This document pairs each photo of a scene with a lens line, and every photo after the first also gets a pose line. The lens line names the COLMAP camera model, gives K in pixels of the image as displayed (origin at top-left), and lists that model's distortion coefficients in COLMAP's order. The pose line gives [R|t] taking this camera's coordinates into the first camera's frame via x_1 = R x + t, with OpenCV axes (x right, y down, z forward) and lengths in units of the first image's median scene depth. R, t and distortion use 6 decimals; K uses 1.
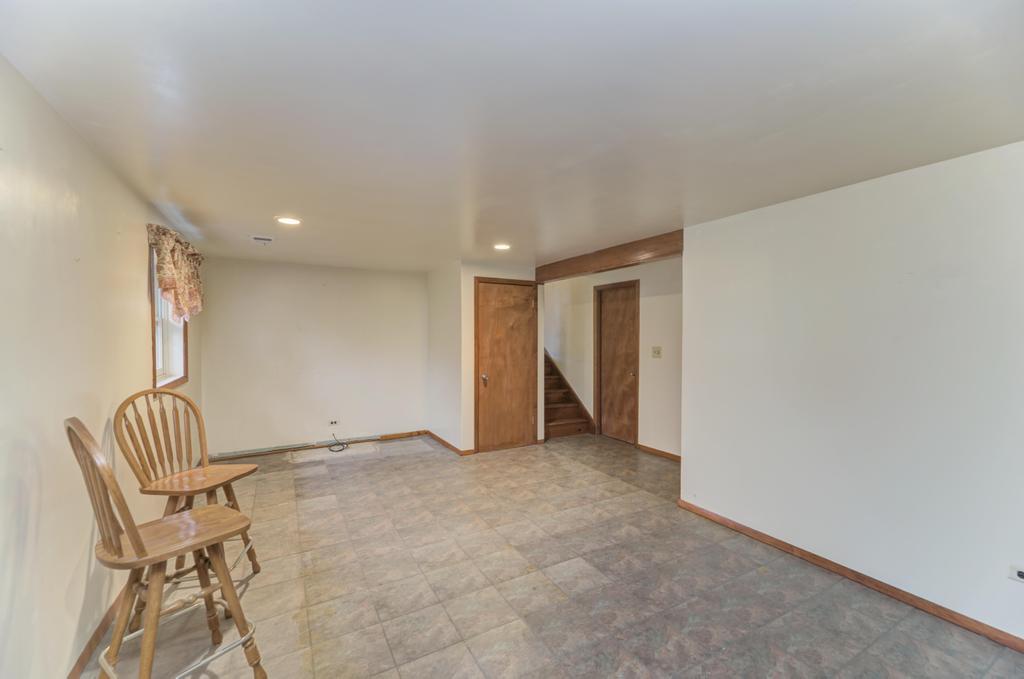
lens RADIAL K [[410.5, 0, 506.9], [0, 410.5, 339.9], [0, 0, 1]] dist [0.009062, -0.003028]
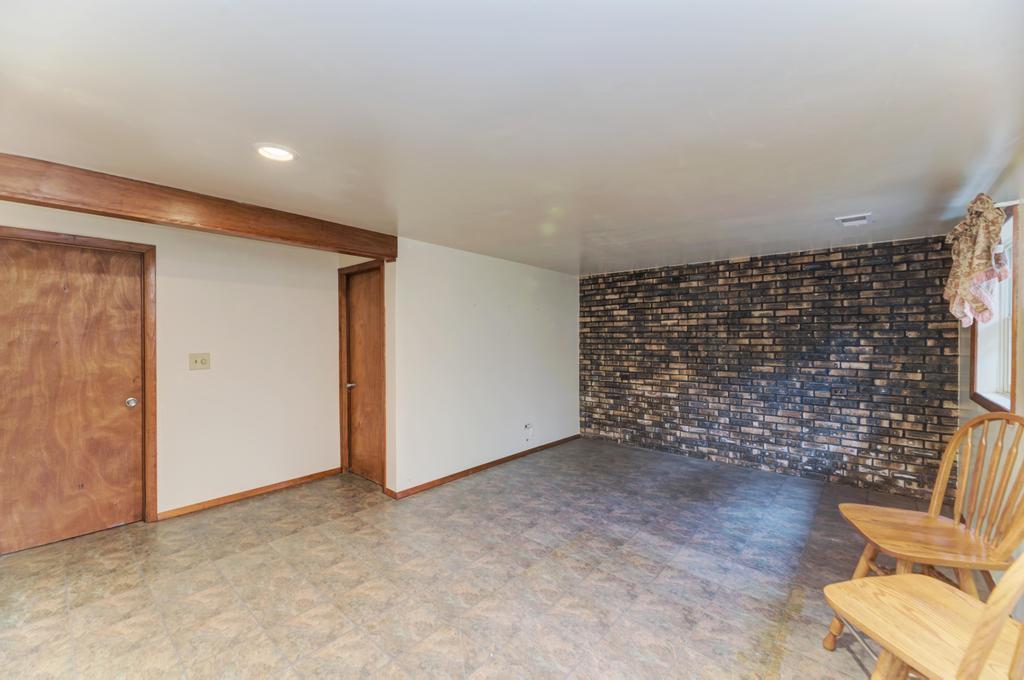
lens RADIAL K [[410.5, 0, 512.1], [0, 410.5, 342.1], [0, 0, 1]] dist [0.009062, -0.003028]
pose [[-0.337159, -0.013191, 0.941355, -0.823487], [0.010346, 0.999790, 0.017716, -0.017205], [-0.941391, 0.015713, -0.336951, 1.325467]]
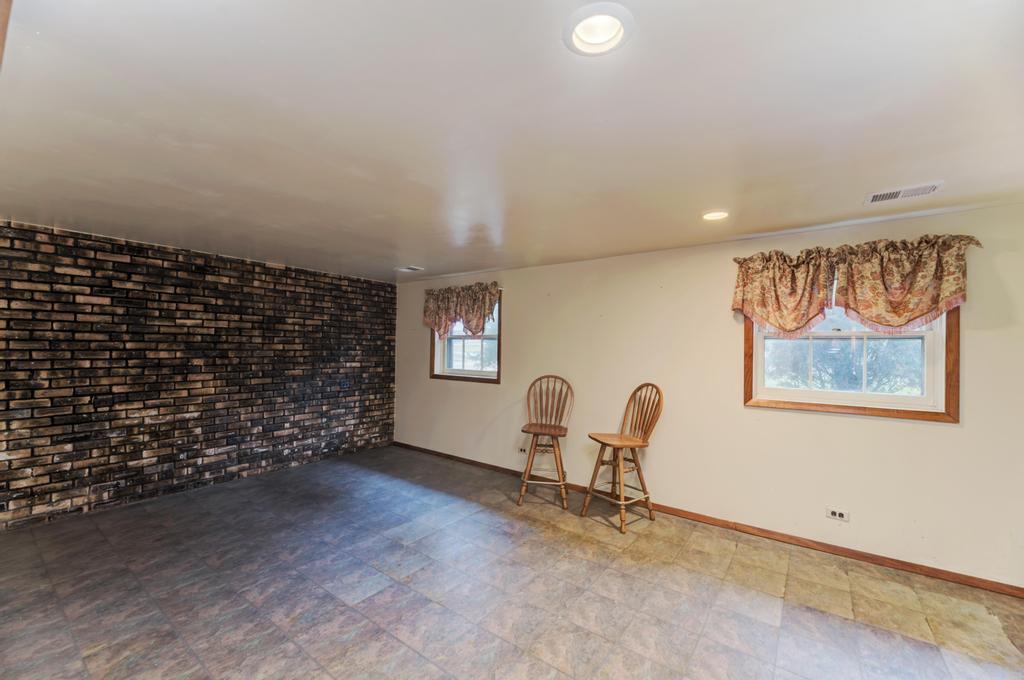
lens RADIAL K [[410.5, 0, 511.0], [0, 410.5, 341.4], [0, 0, 1]] dist [0.009062, -0.003028]
pose [[-0.910233, -0.022155, -0.413503, 0.227193], [-0.022551, 0.999738, -0.003923, -0.017933], [0.413482, 0.005754, -0.910494, 1.808748]]
